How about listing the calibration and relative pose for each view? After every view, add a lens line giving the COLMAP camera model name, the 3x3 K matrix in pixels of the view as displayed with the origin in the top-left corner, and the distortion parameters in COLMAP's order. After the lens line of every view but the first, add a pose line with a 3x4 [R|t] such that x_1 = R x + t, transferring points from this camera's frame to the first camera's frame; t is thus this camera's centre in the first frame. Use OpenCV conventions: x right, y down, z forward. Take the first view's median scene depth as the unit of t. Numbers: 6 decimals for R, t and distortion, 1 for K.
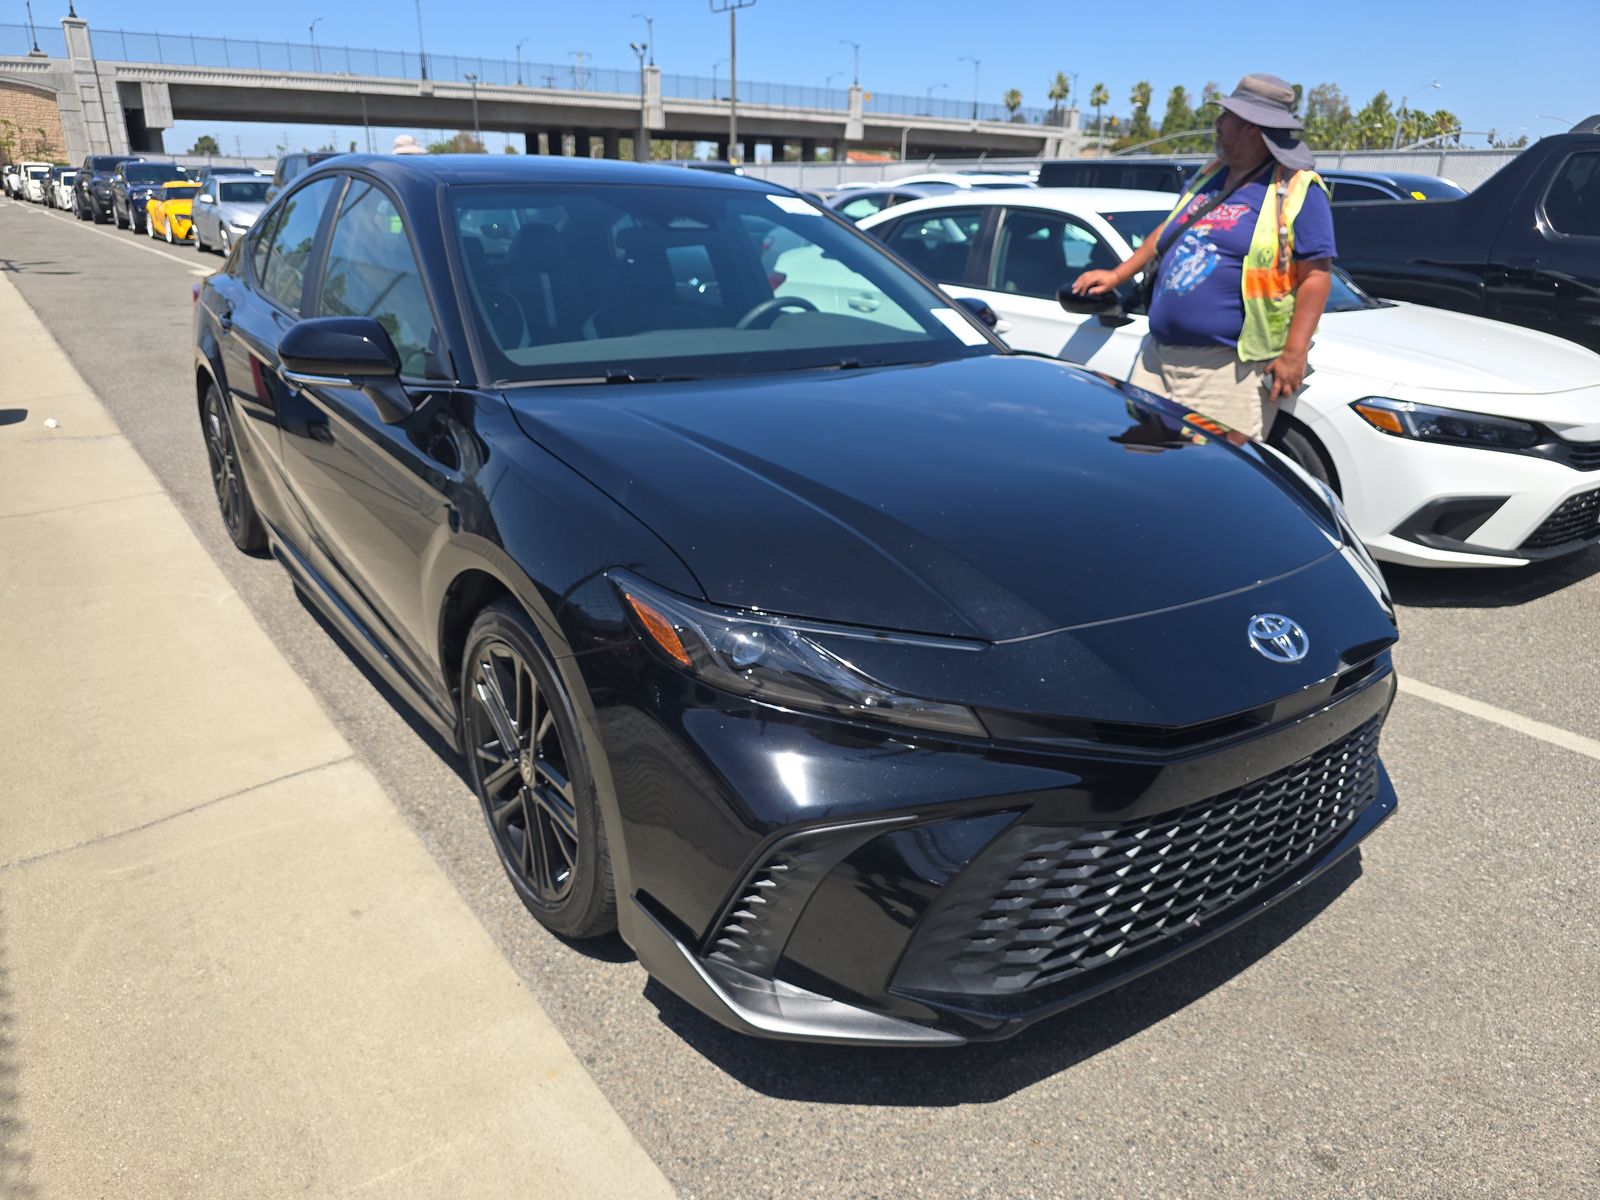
lens RADIAL K [[1086.1, 0, 811.0], [0, 1086.1, 603.1], [0, 0, 1]] dist [0.028290, -0.022986]
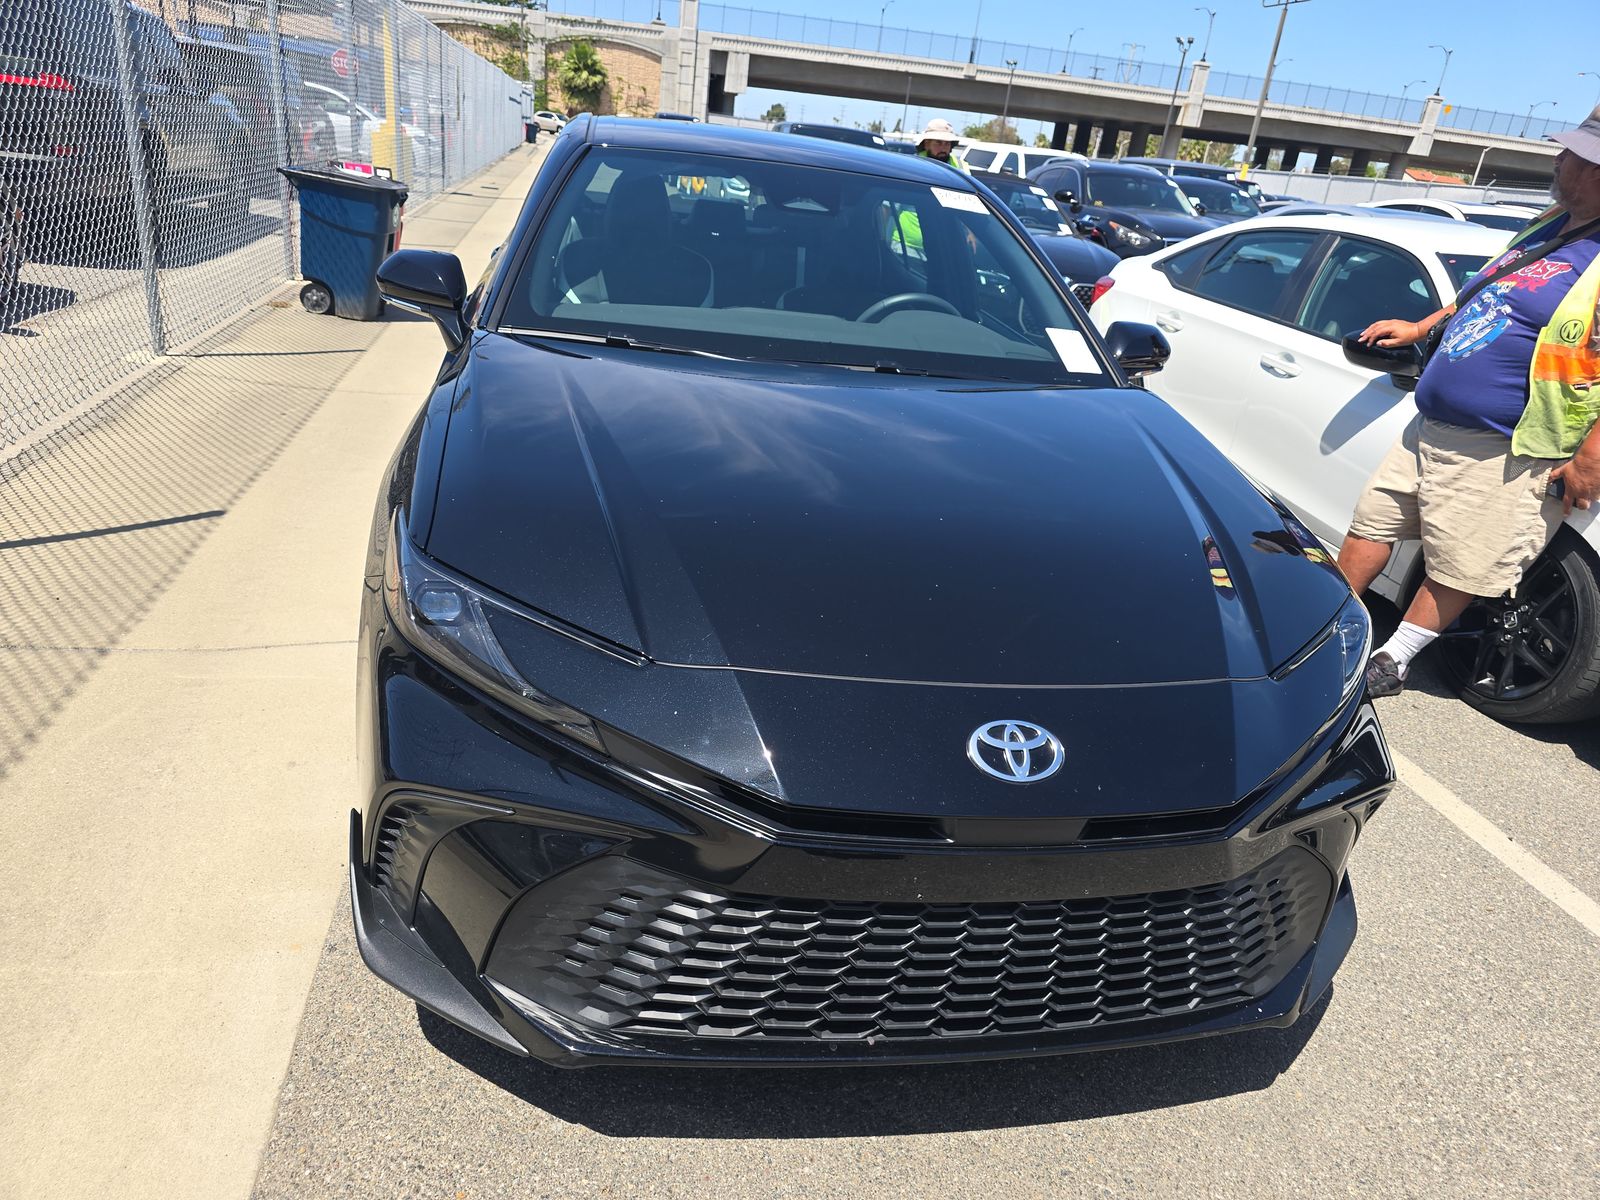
lens RADIAL K [[1086.1, 0, 806.3], [0, 1086.1, 596.8], [0, 0, 1]] dist [0.028290, -0.022986]
pose [[0.901341, 0.236023, -0.363149, 0.237405], [-0.234933, 0.970832, 0.047871, -0.036030], [0.363855, 0.042167, 0.930501, 0.067146]]
